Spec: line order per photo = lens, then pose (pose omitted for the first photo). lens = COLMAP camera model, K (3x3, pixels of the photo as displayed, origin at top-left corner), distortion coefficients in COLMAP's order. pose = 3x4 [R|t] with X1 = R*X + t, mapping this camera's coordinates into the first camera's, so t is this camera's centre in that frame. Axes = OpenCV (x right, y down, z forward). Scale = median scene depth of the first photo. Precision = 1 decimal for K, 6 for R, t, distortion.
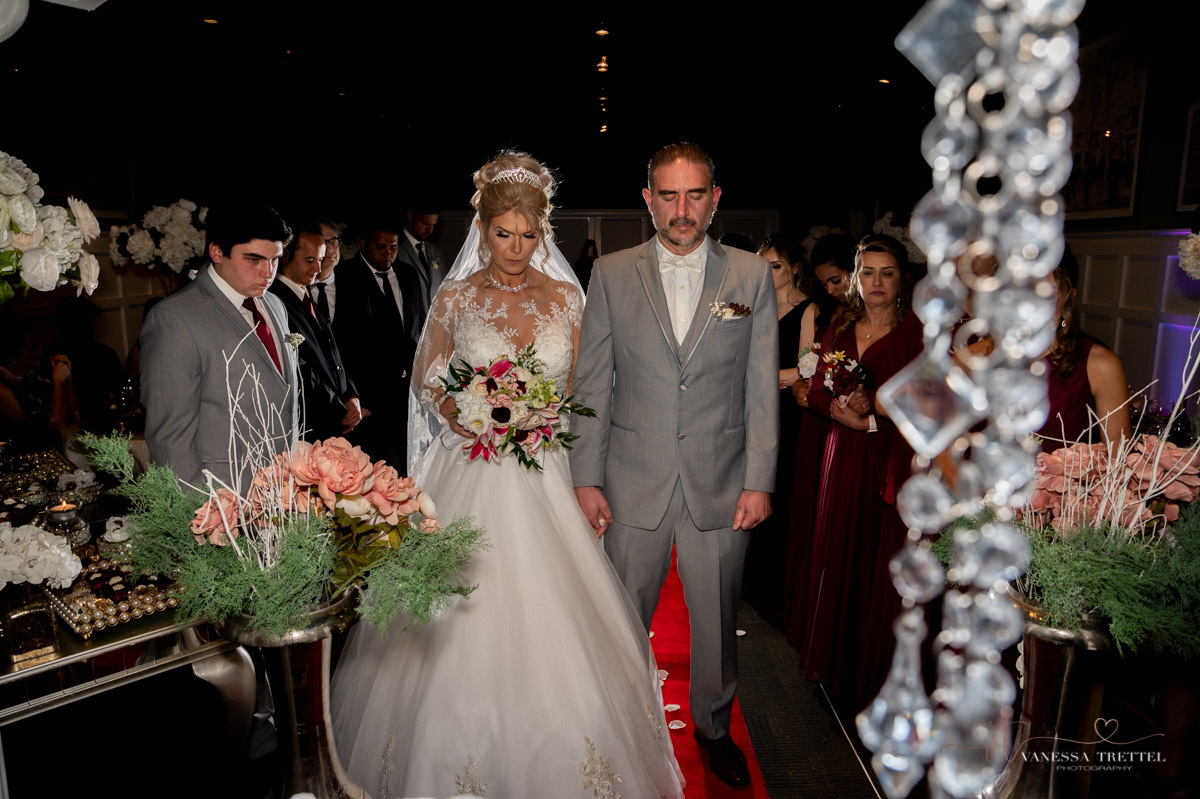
lens RADIAL K [[829.0, 0, 599.0], [0, 829.0, 397.7], [0, 0, 1]] dist [-0.106553, 0.076900]
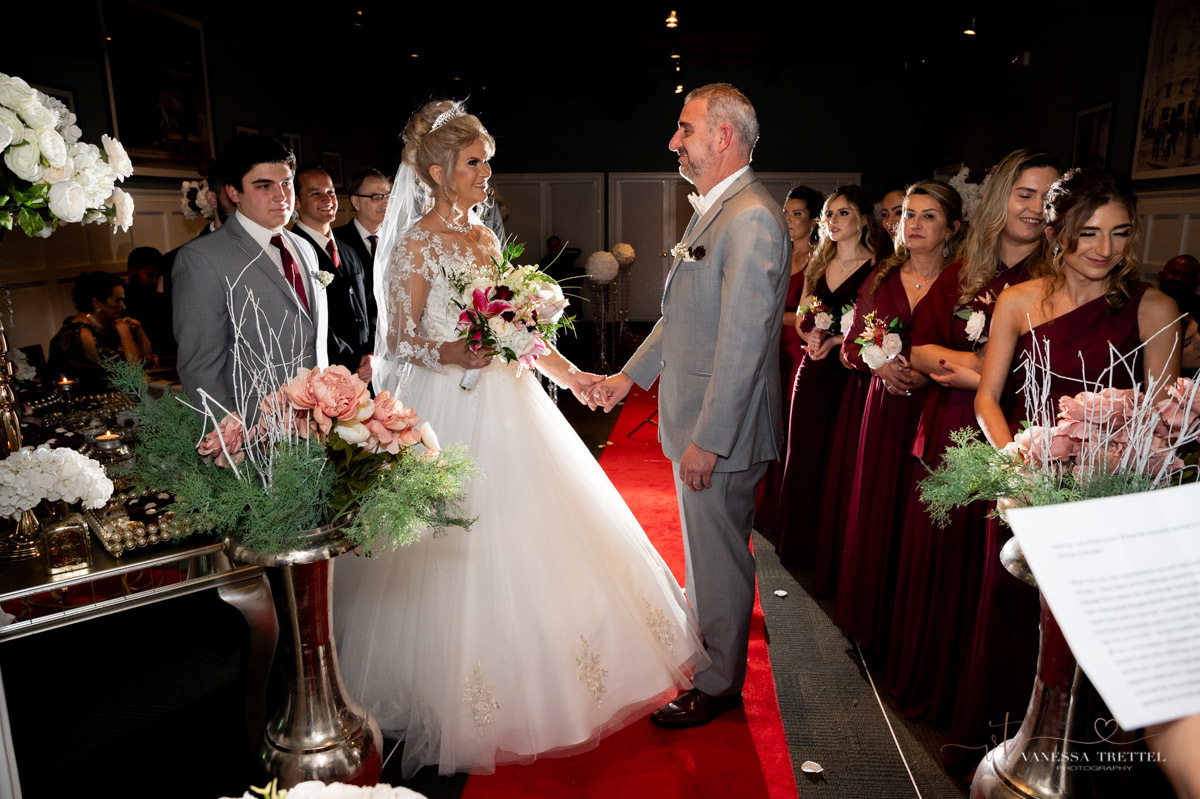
lens RADIAL K [[829.0, 0, 597.9], [0, 829.0, 399.3], [0, 0, 1]] dist [-0.106553, 0.076900]
pose [[0.994593, 0.022779, -0.101318, 0.093427], [-0.018897, 0.999056, 0.039113, 0.039225], [0.102114, -0.036987, 0.994085, 0.017180]]
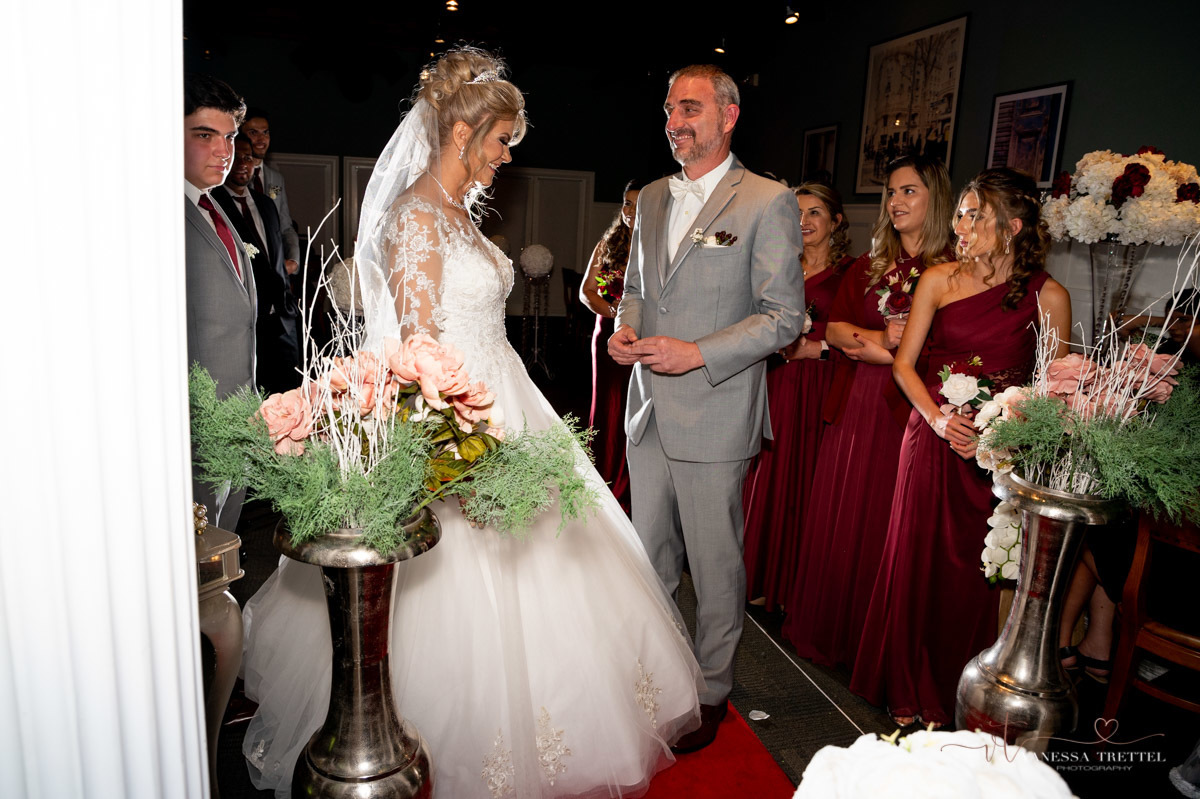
lens RADIAL K [[829.0, 0, 601.6], [0, 829.0, 398.0], [0, 0, 1]] dist [-0.106553, 0.076900]
pose [[0.960352, -0.003368, 0.278769, -0.344192], [-0.007022, 0.999318, 0.036264, 0.076777], [-0.278701, -0.036784, 0.959673, 0.071211]]
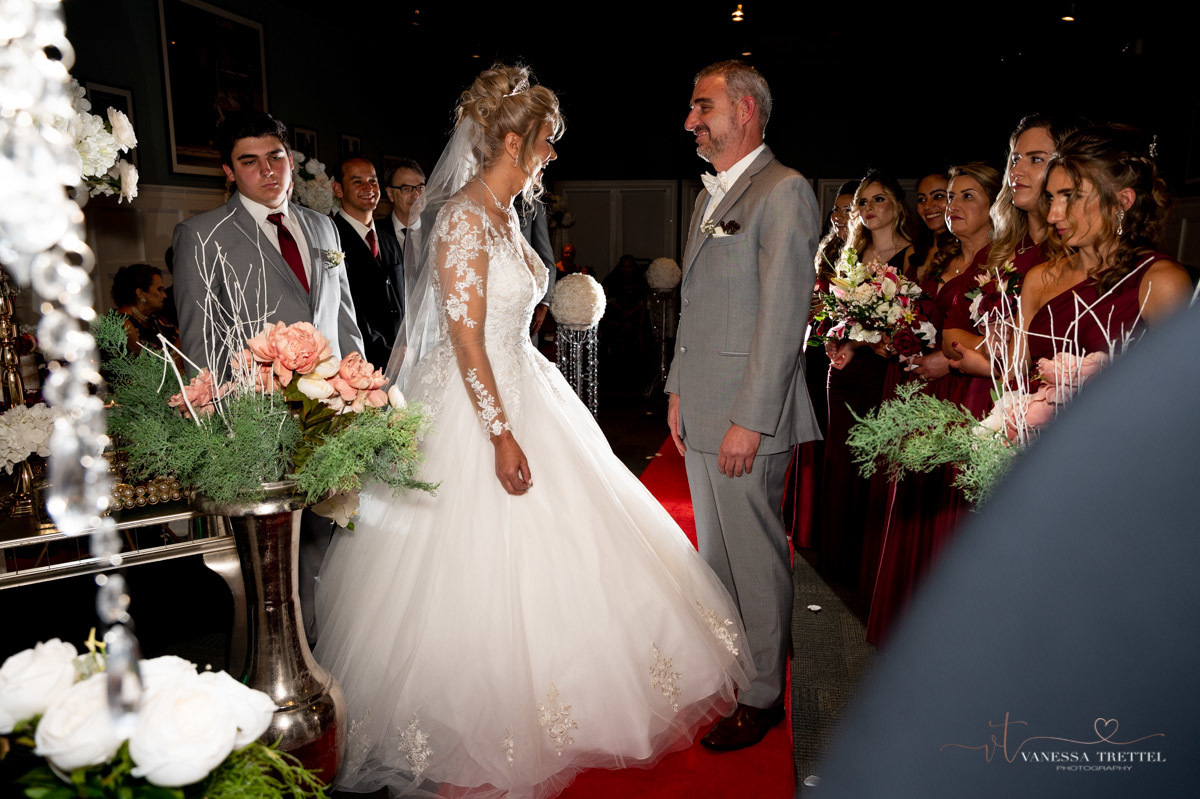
lens RADIAL K [[878.3, 0, 597.0], [0, 878.3, 401.7], [0, 0, 1]] dist [-0.092240, 0.077326]
pose [[0.978561, 0.041508, -0.201732, 0.235197], [-0.039762, 0.999128, 0.012699, 0.105239], [0.202084, -0.004405, 0.979358, 0.001398]]
